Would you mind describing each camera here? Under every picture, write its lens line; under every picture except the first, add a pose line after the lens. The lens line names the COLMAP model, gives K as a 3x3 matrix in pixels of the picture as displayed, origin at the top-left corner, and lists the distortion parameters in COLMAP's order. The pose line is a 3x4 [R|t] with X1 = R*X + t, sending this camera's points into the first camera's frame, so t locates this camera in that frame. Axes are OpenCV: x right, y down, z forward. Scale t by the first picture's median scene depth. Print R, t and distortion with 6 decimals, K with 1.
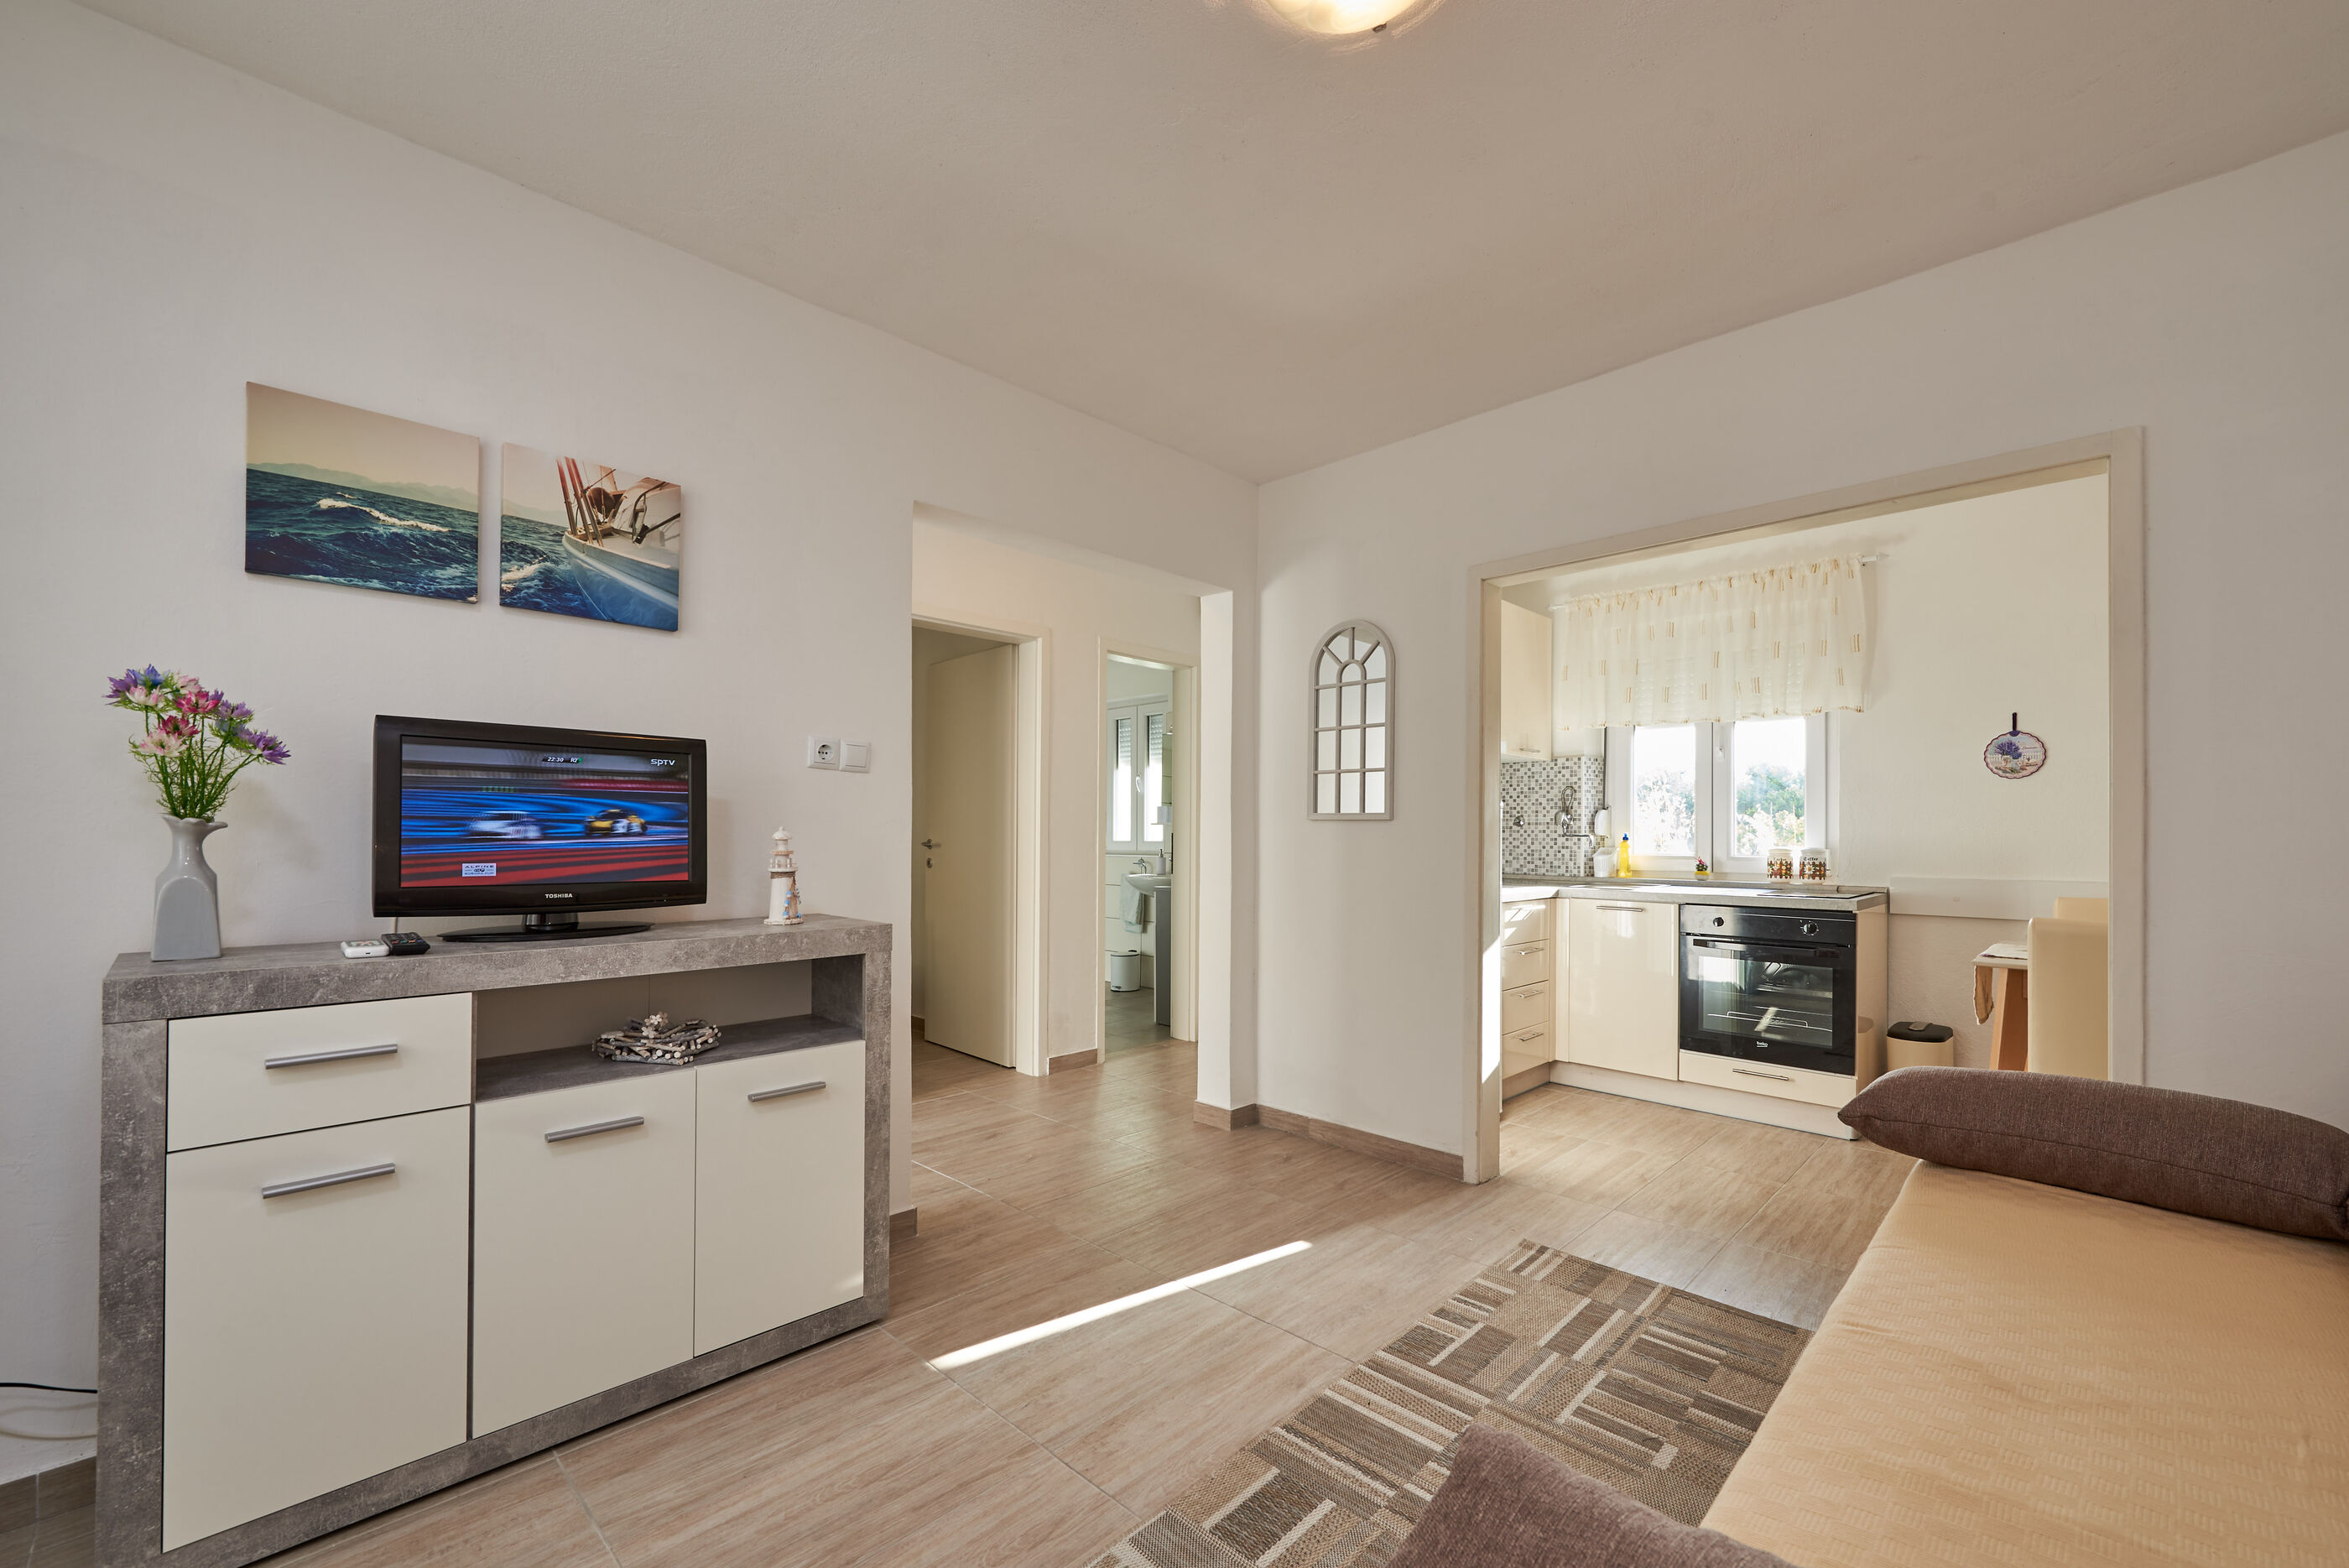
lens RADIAL K [[953.5, 0, 1193.9], [0, 953.5, 833.6], [0, 0, 1]] dist [-0.002817, -0.000155]
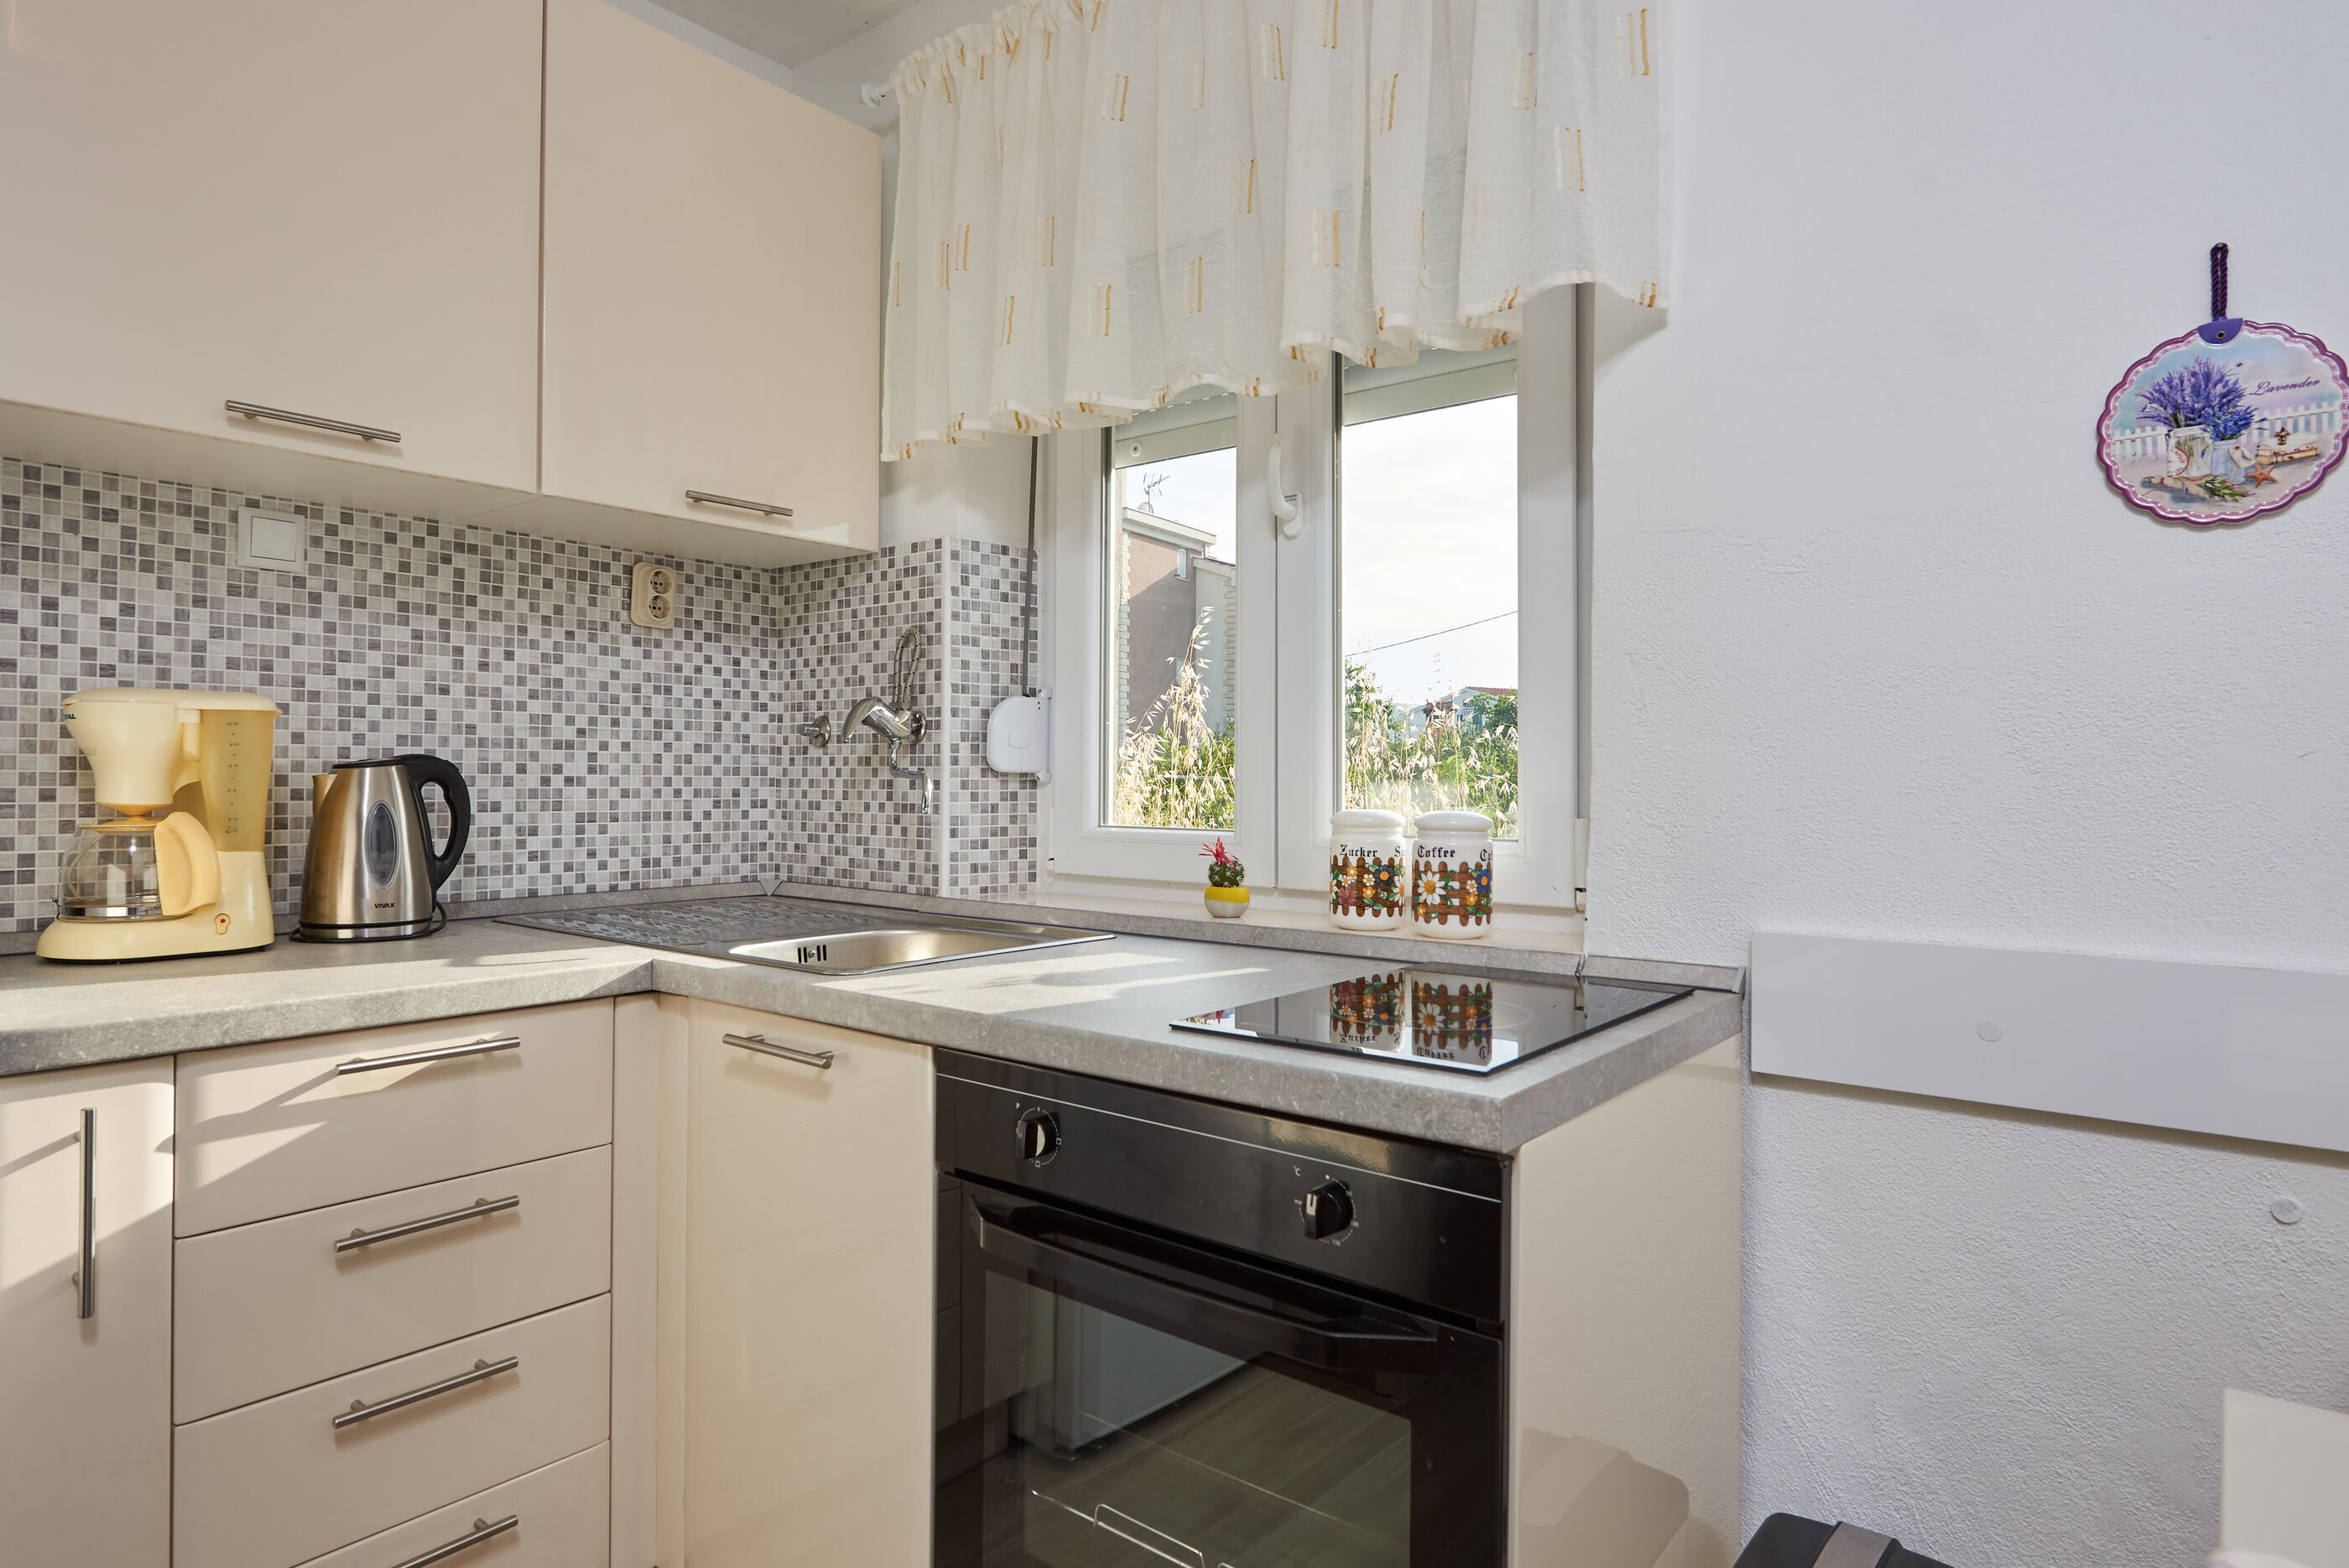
lens RADIAL K [[1280.9, 0, 1167.5], [0, 1280.9, 768.0], [0, 0, 1]] dist [-0.000096, -0.000117]
pose [[0.994619, 0.003504, 0.103540, 0.925280], [-0.002833, 0.999974, -0.006624, 0.006659], [-0.103561, 0.006295, 0.994603, 1.152986]]
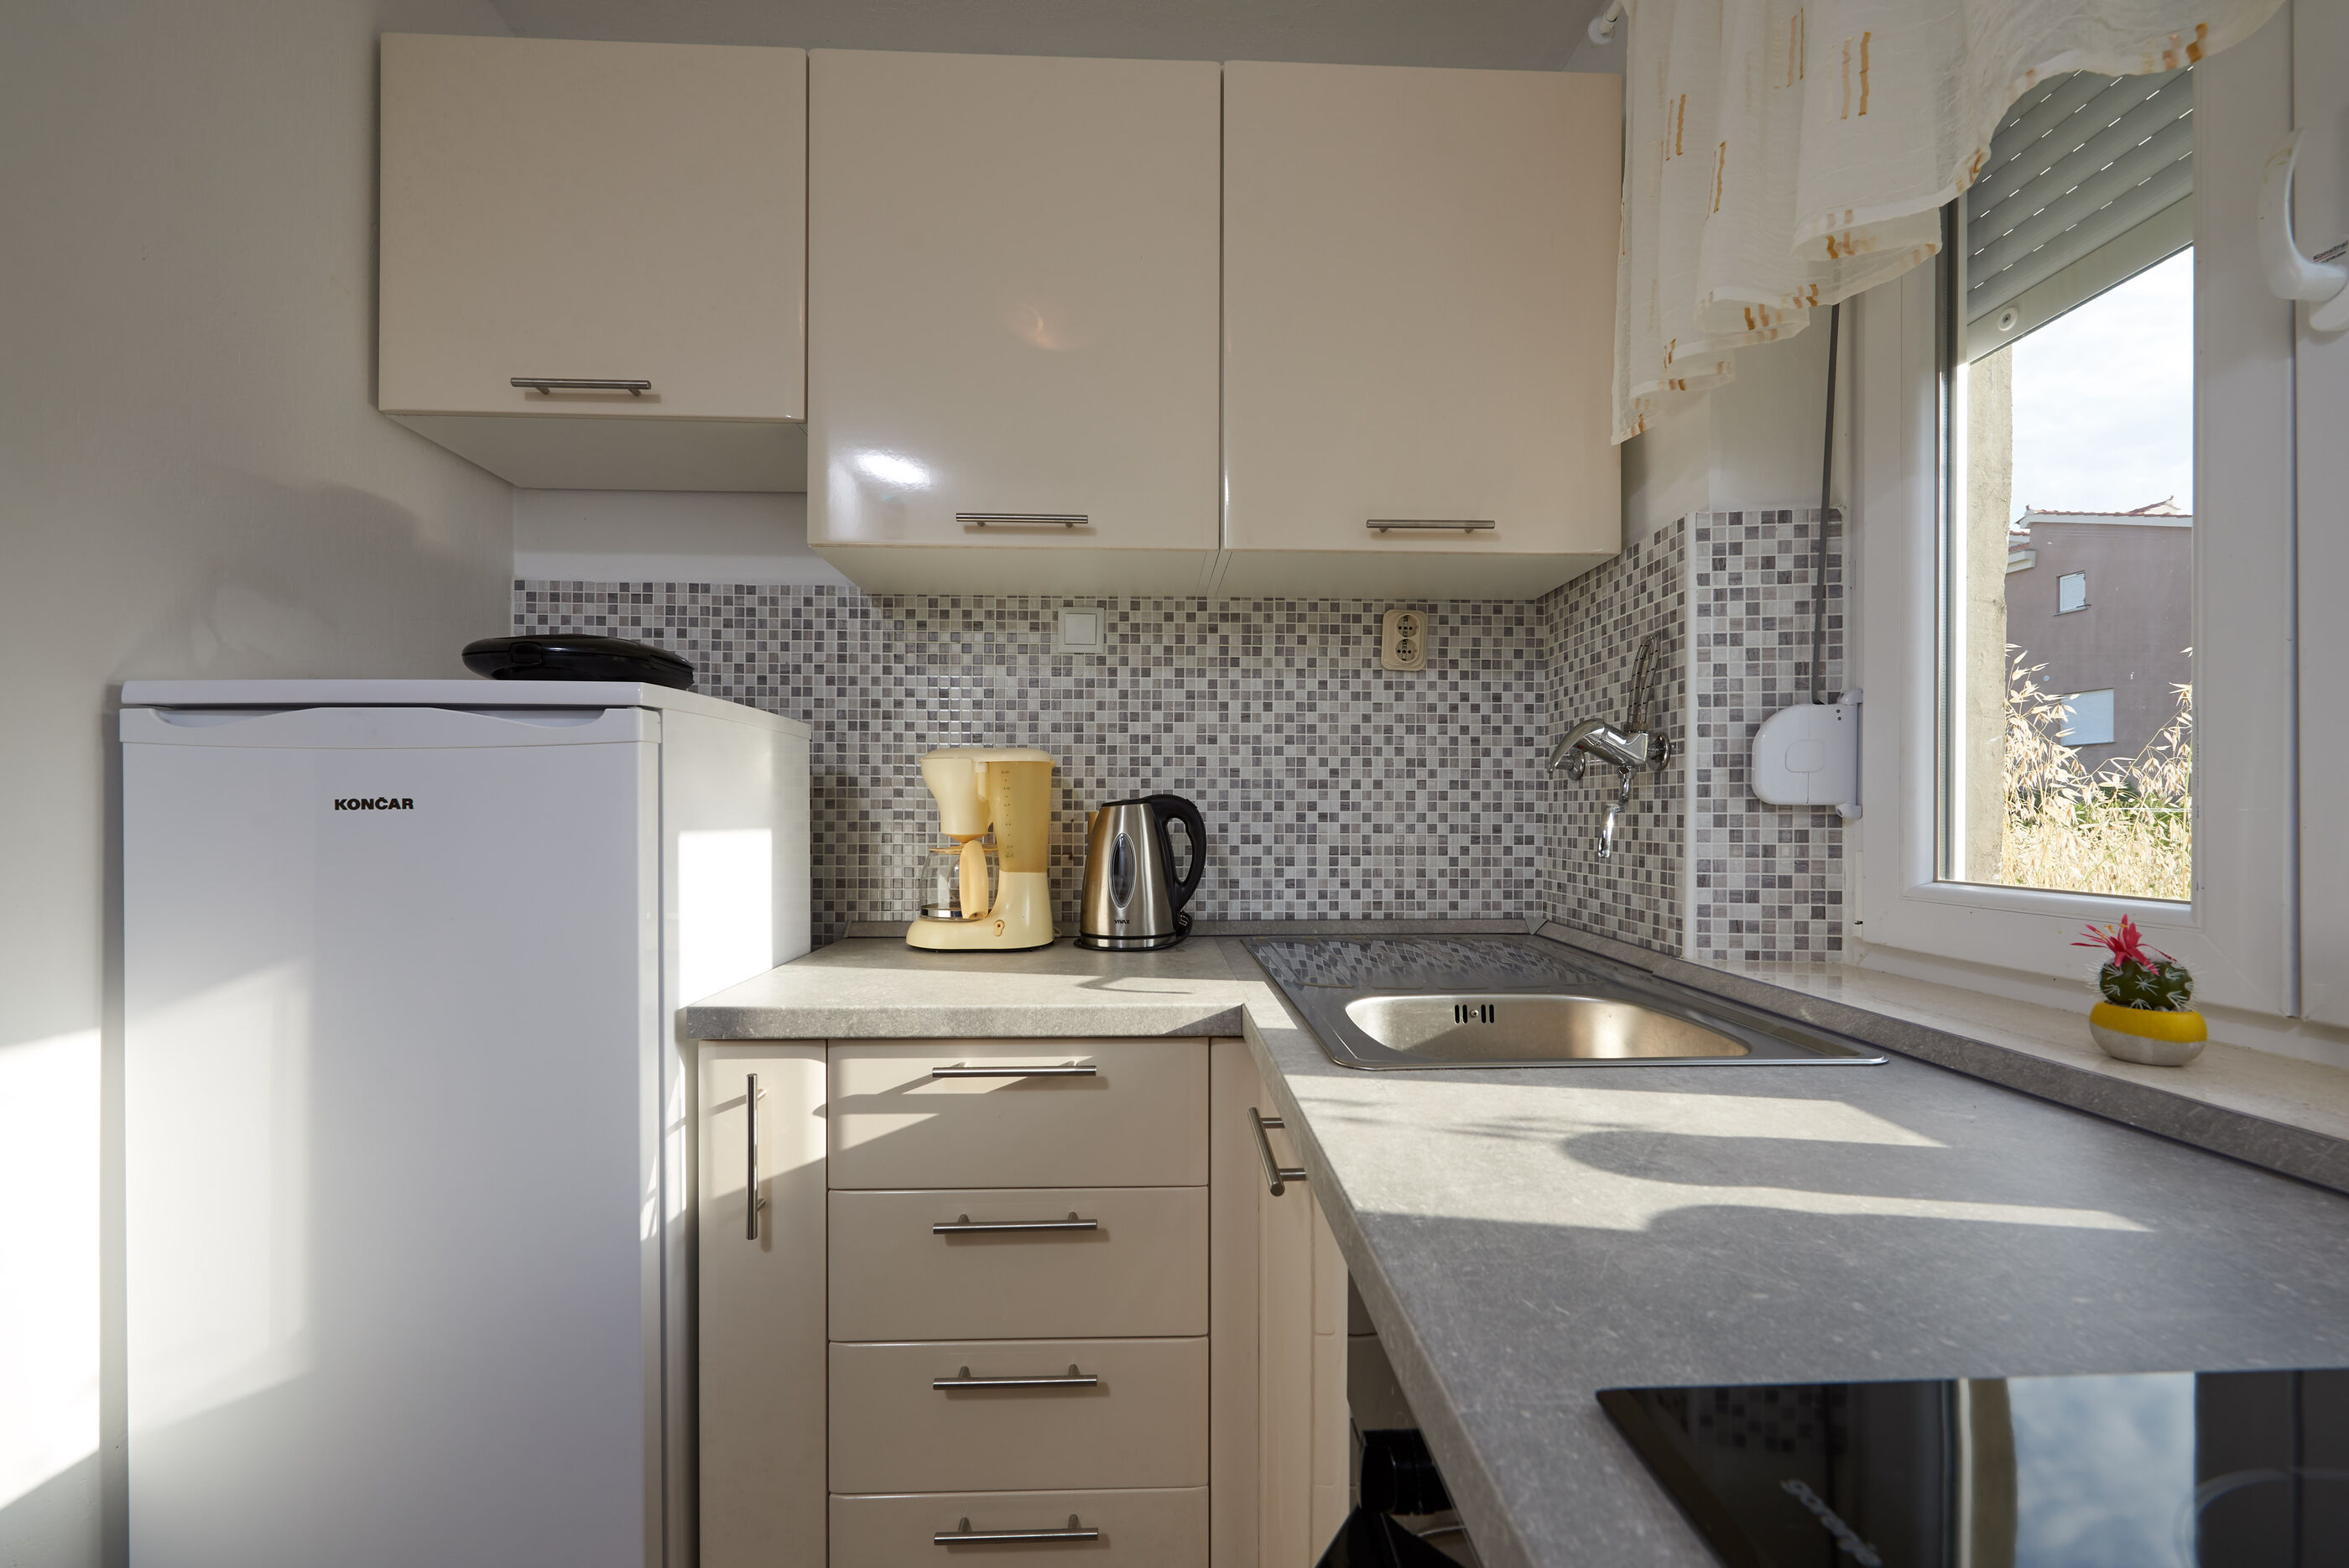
lens RADIAL K [[953.0, 0, 1177.4], [0, 953.0, 816.4], [0, 0, 1]] dist [-0.007195, -0.000376]
pose [[0.719381, 0.000500, -0.694615, 1.033814], [0.001429, 0.999997, 0.002199, 0.008783], [0.694614, -0.002575, 0.719378, 1.488488]]
